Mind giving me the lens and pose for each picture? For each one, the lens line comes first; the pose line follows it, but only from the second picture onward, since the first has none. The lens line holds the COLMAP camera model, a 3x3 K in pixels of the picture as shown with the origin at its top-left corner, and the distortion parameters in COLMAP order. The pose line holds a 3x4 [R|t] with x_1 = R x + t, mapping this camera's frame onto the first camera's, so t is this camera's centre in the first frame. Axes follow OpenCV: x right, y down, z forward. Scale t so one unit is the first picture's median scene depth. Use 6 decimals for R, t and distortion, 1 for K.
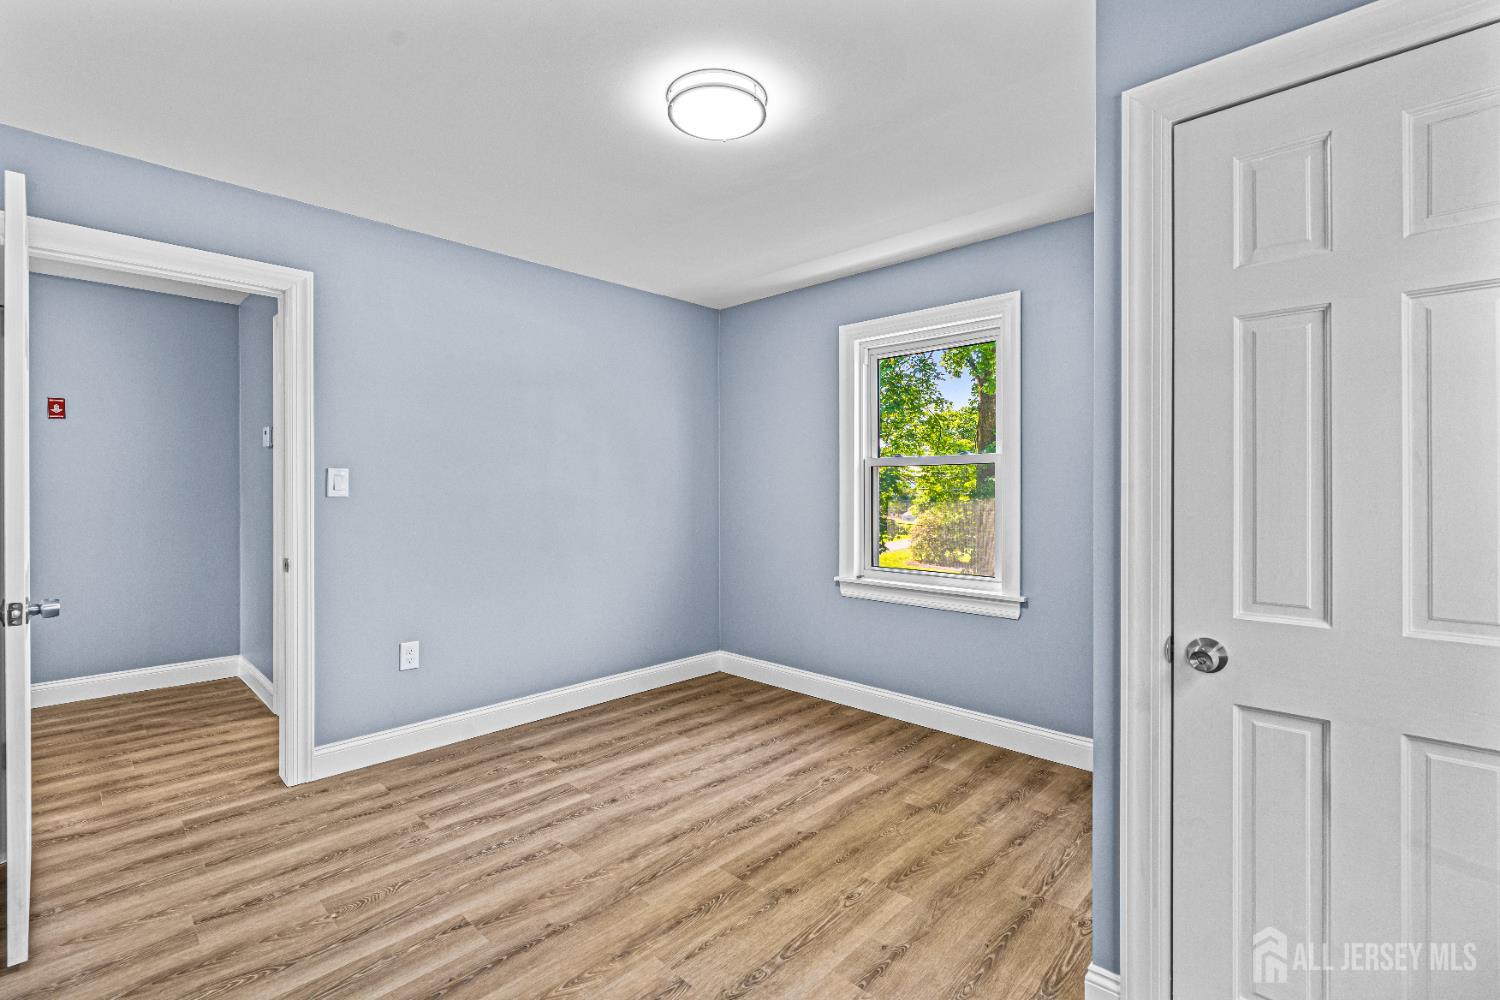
lens RADIAL K [[677.6, 0, 759.1], [0, 677.6, 494.4], [0, 0, 1]] dist [-0.004264, 0.002019]
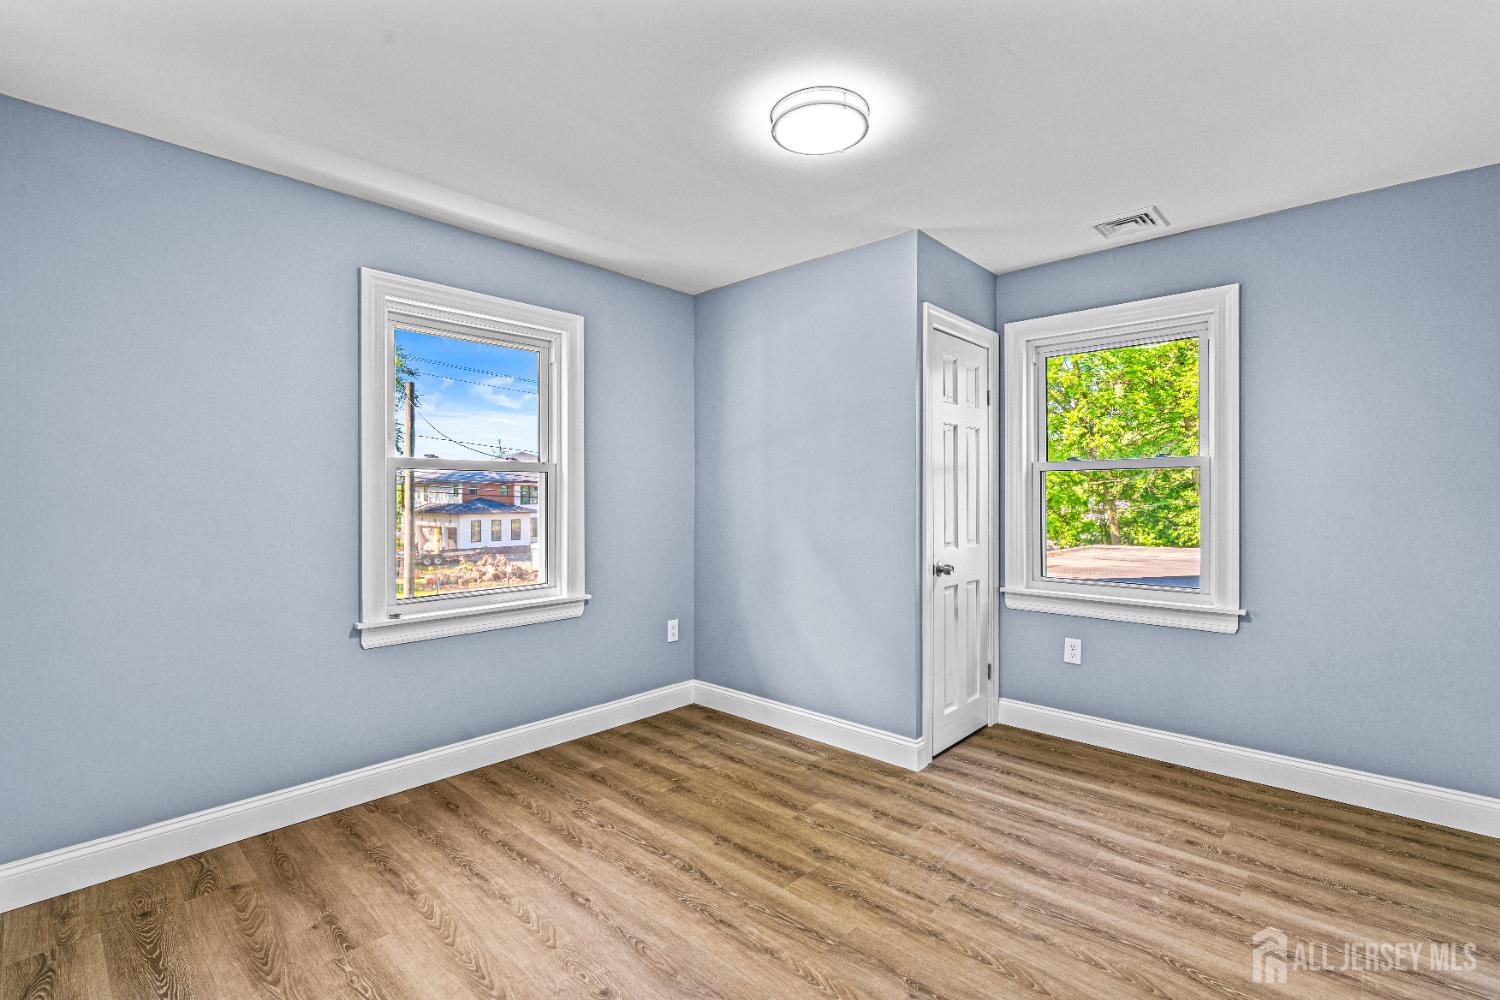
lens RADIAL K [[677.6, 0, 749.4], [0, 677.6, 500.6], [0, 0, 1]] dist [-0.004264, 0.002019]
pose [[-0.008866, -0.005482, 0.999946, -0.799566], [0.011978, 0.999913, 0.005588, -0.006366], [-0.999889, 0.012027, -0.008799, 0.821897]]
